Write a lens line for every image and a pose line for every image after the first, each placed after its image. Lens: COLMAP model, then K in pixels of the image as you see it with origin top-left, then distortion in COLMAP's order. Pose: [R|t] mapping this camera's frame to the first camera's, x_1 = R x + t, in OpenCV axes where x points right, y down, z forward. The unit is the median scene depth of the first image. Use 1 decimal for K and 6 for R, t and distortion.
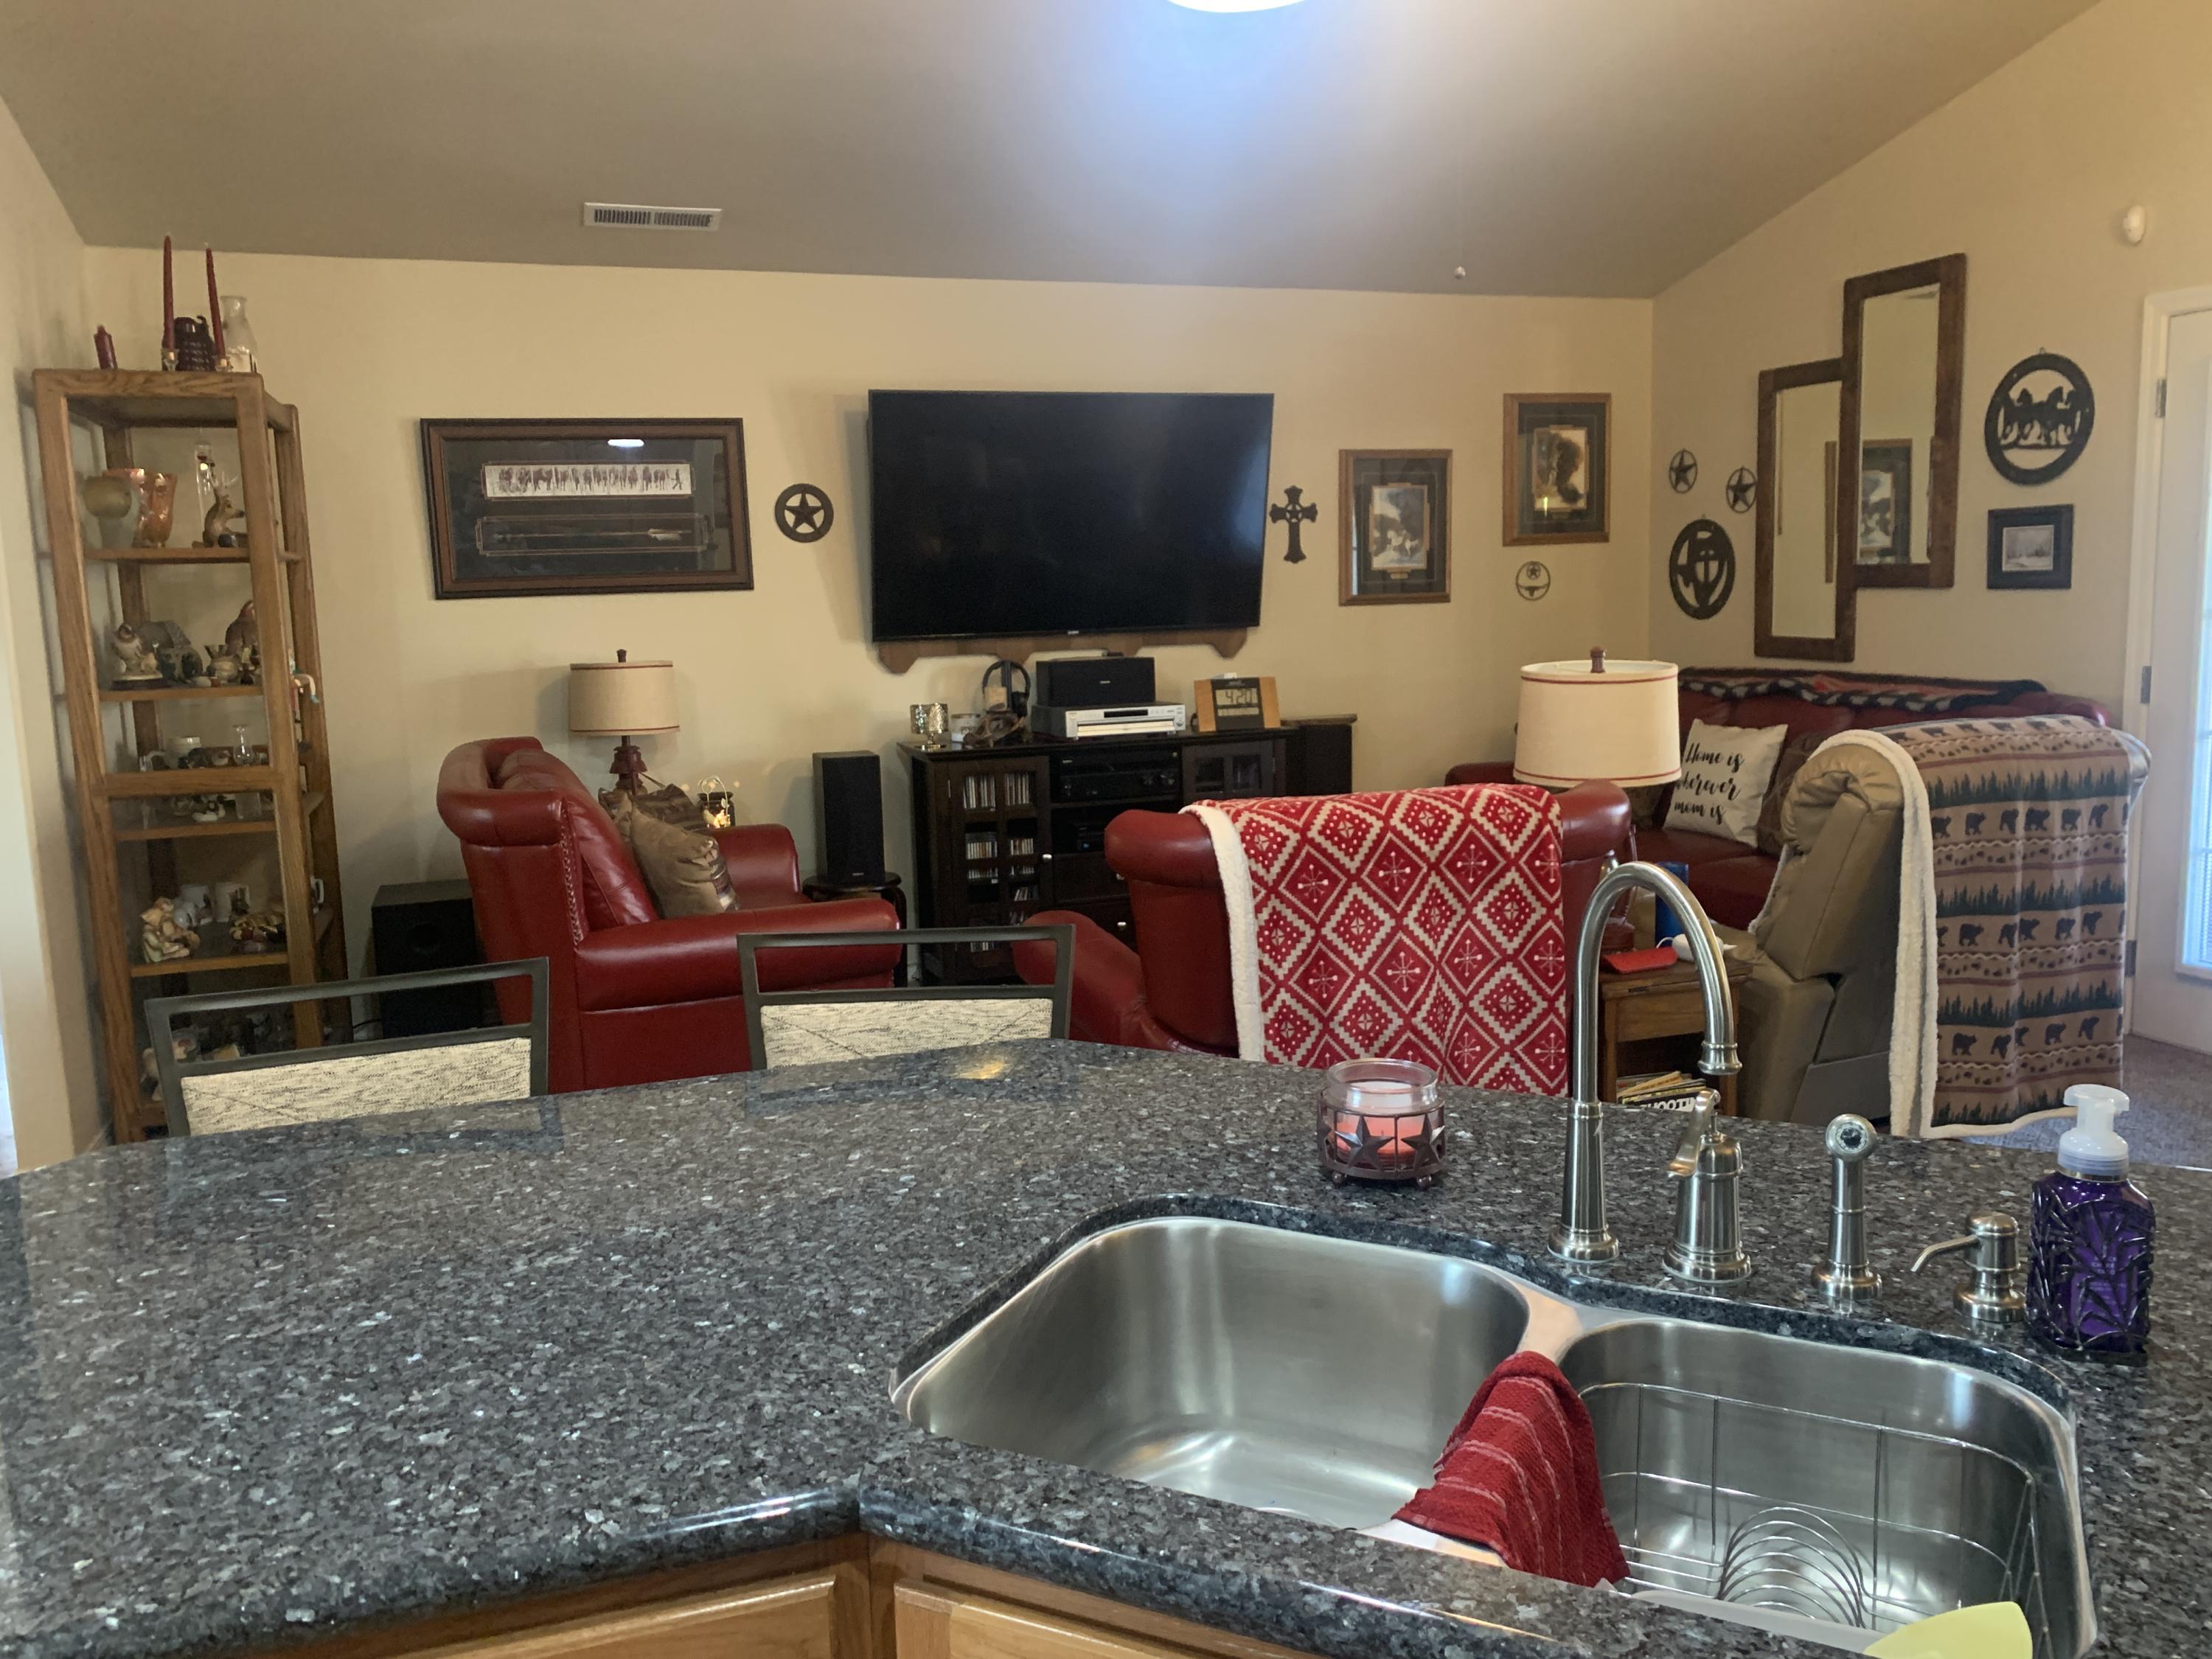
lens RADIAL K [[1692.3, 0, 1098.8], [0, 1692.3, 794.1], [0, 0, 1]] dist [0.054215, -0.066417]
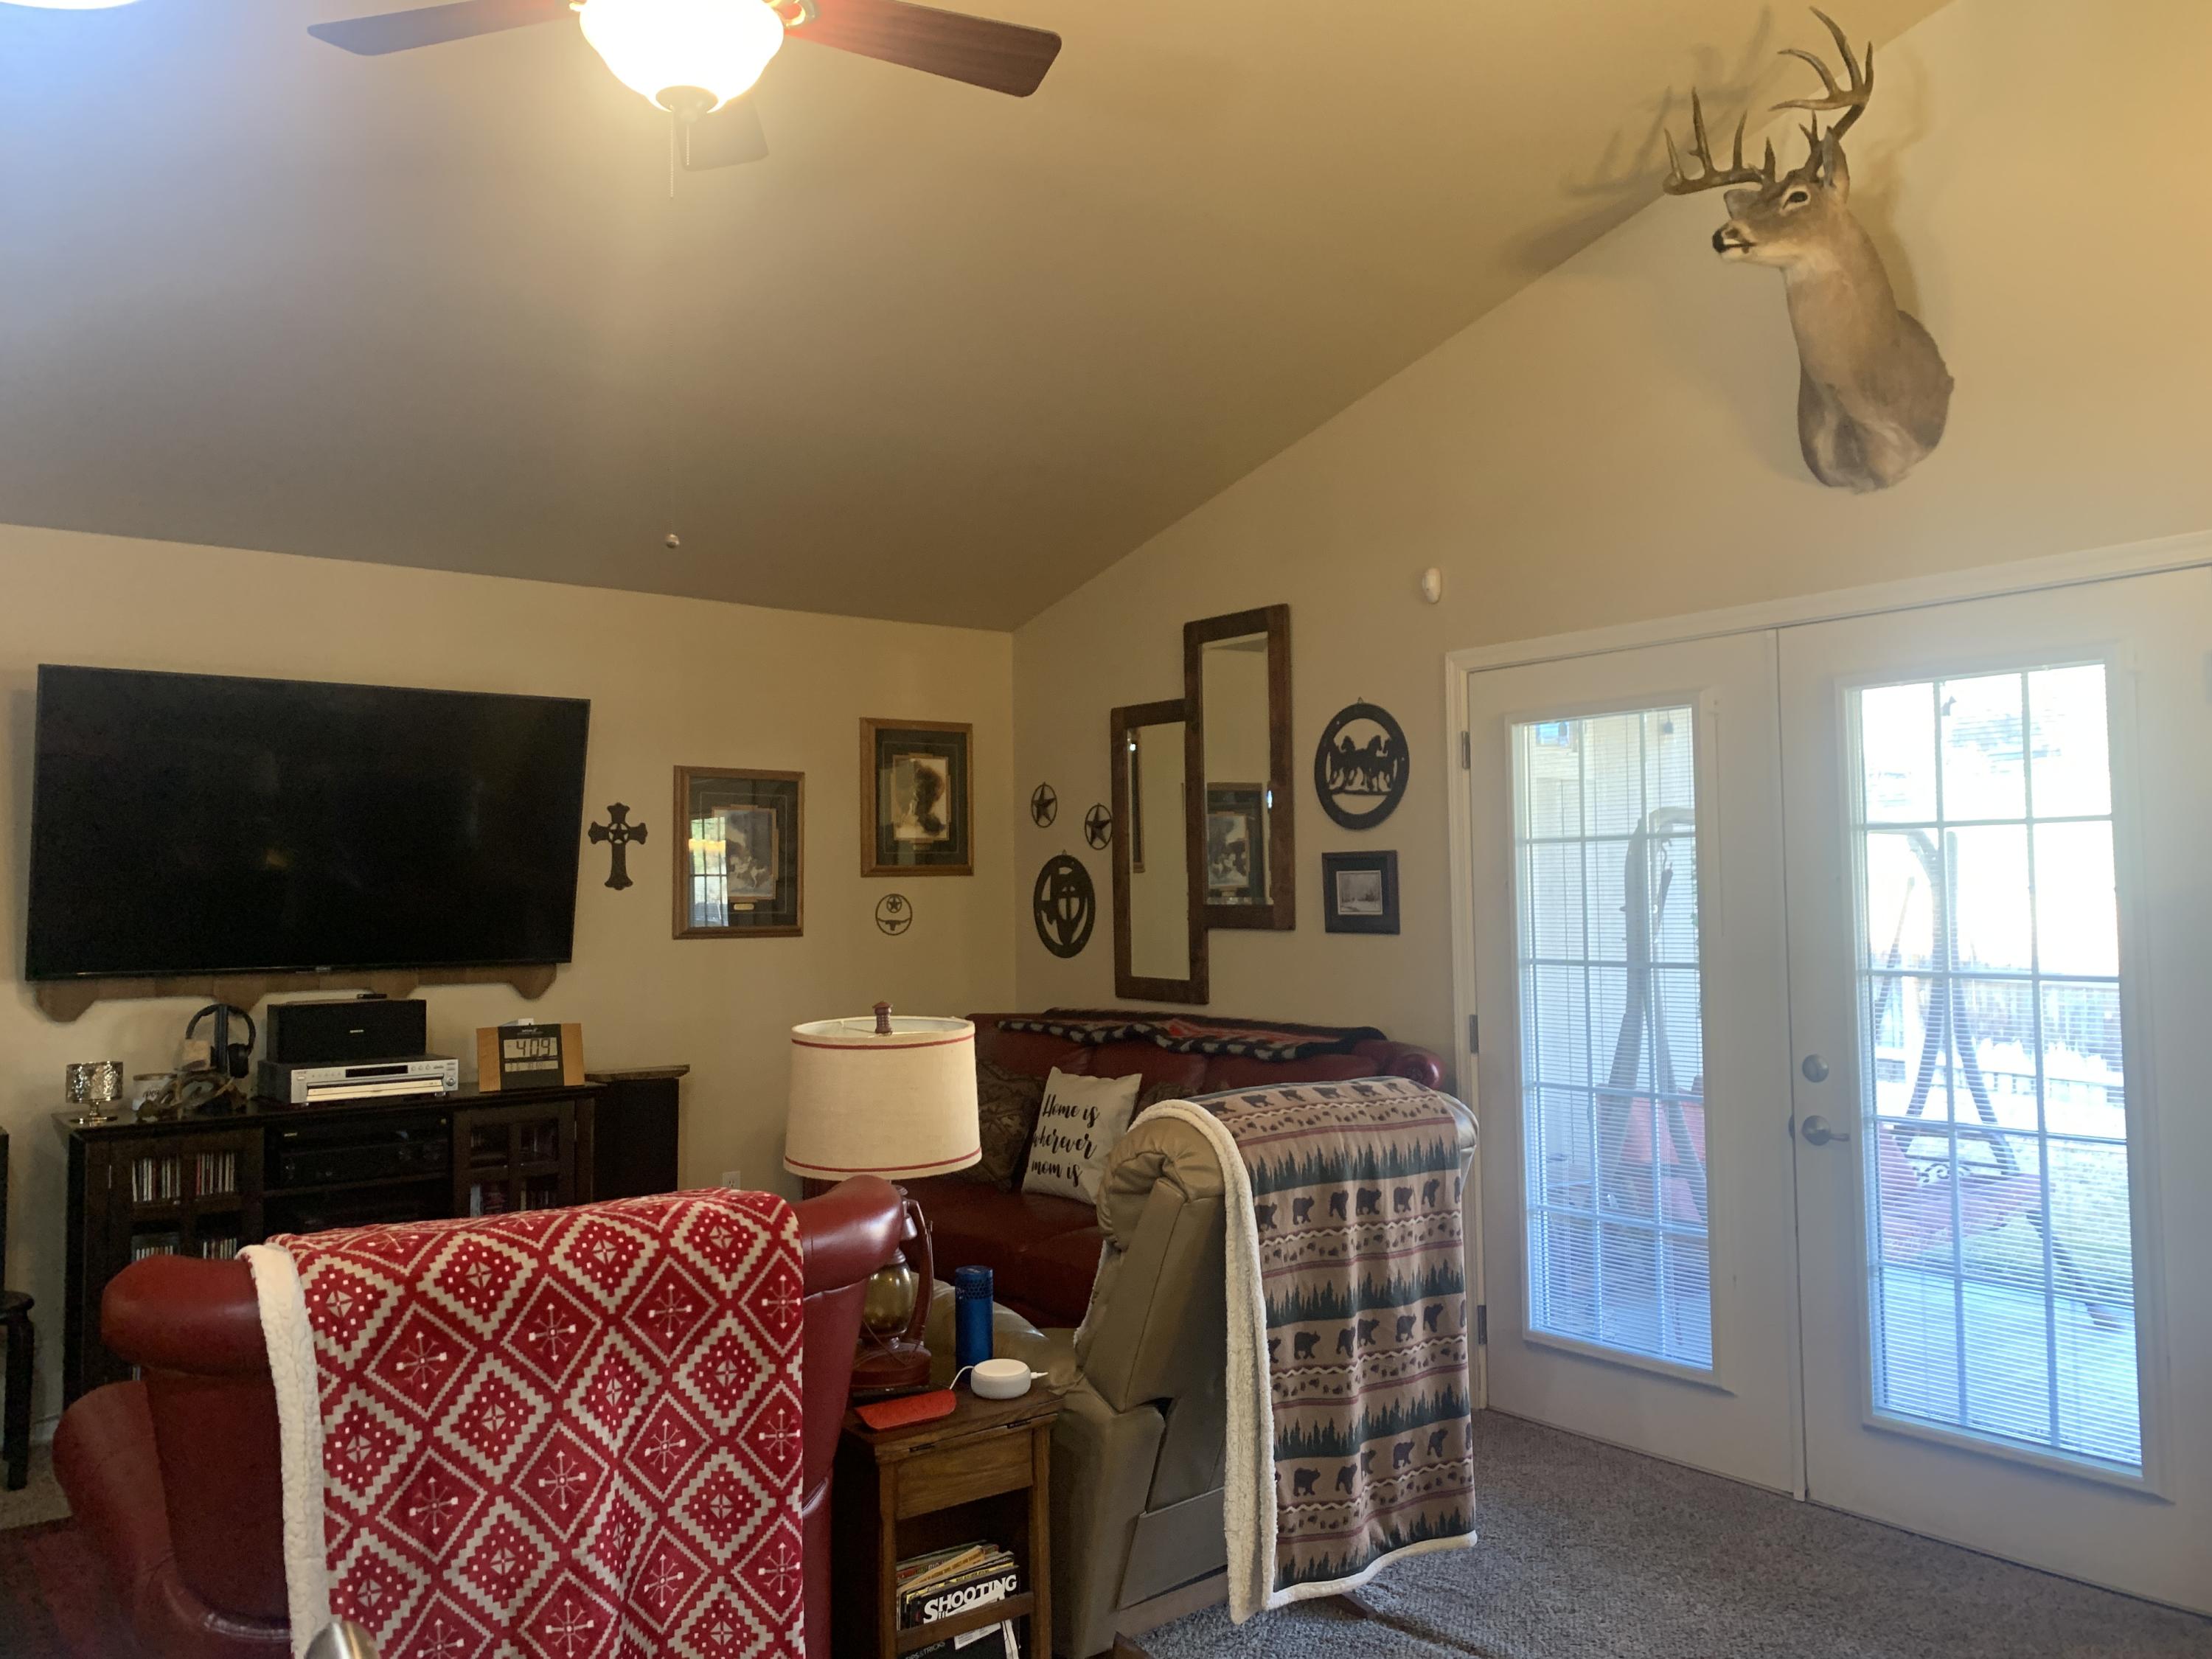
lens RADIAL K [[1692.3, 0, 1043.0], [0, 1692.3, 773.8], [0, 0, 1]] dist [0.054215, -0.066417]
pose [[0.956626, 0.040677, 0.288464, 0.080613], [0.018112, 0.979983, -0.198256, -0.019652], [-0.290754, 0.194882, 0.936741, 0.117208]]
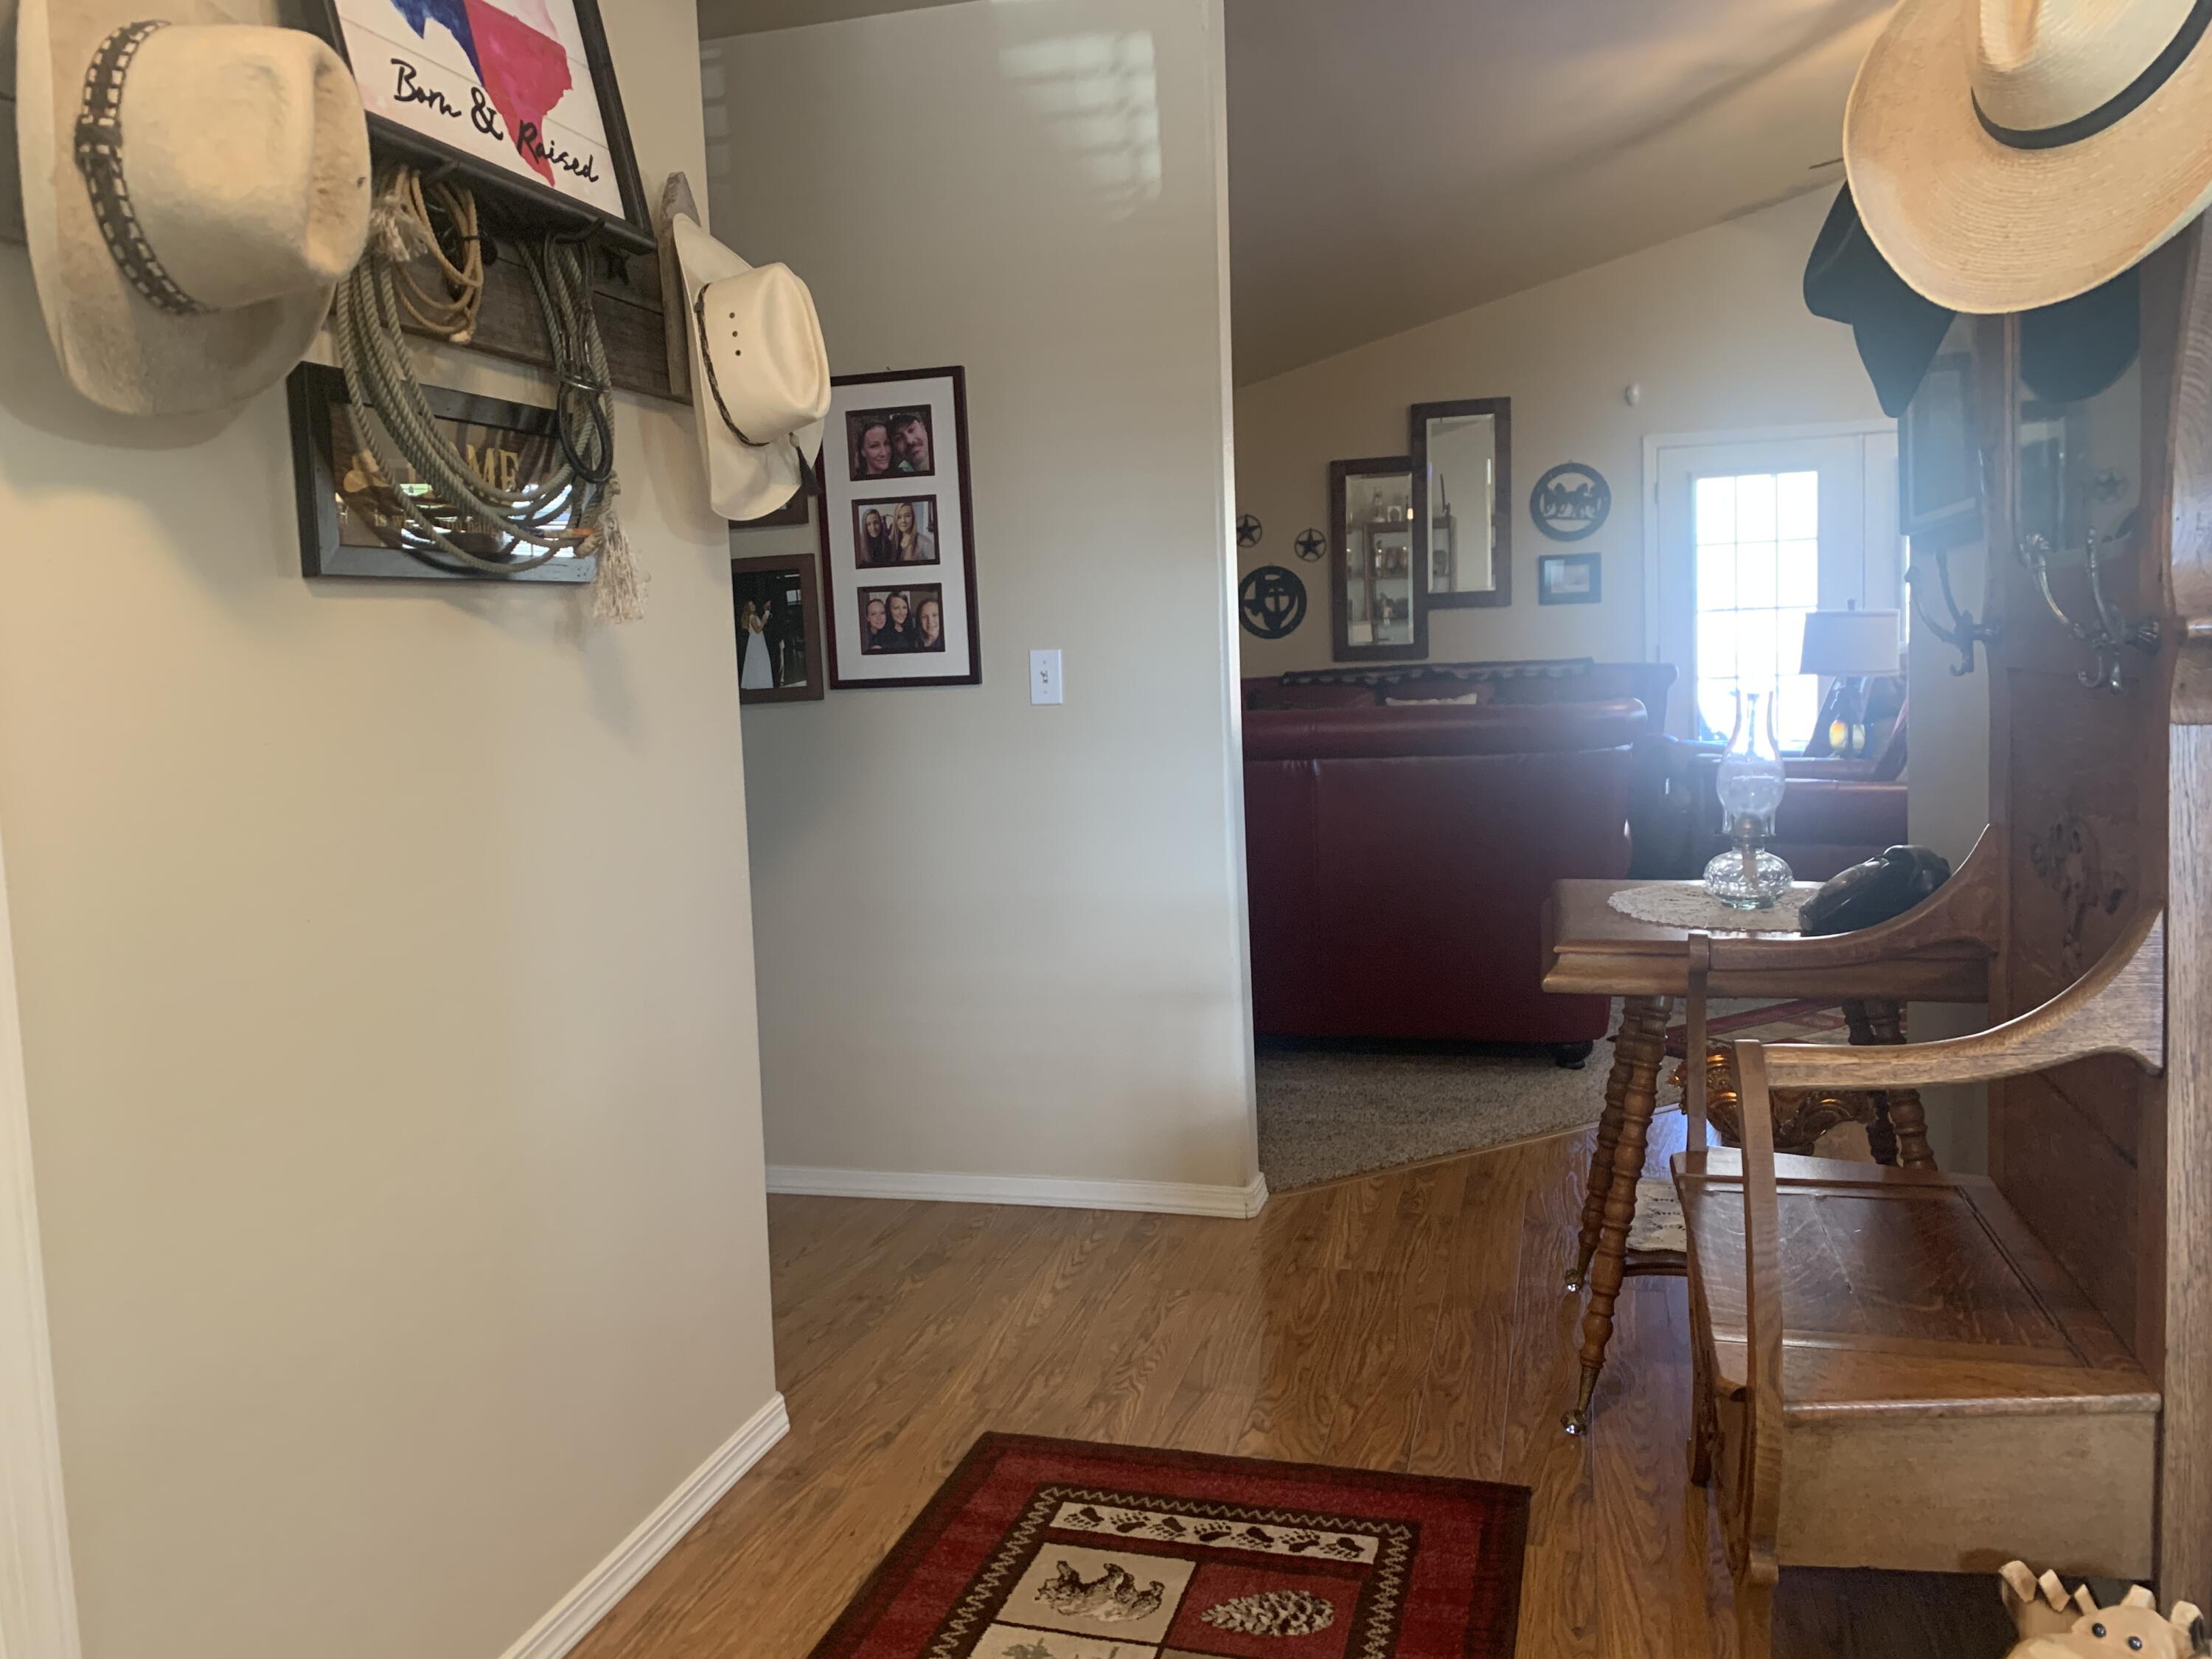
lens RADIAL K [[1692.3, 0, 1105.9], [0, 1692.3, 829.9], [0, 0, 1]] dist [0.054215, -0.066417]
pose [[0.591222, -0.079933, 0.802538, -1.056873], [0.123535, 0.992309, 0.007826, 0.028237], [-0.796991, 0.094515, 0.596550, 0.398513]]
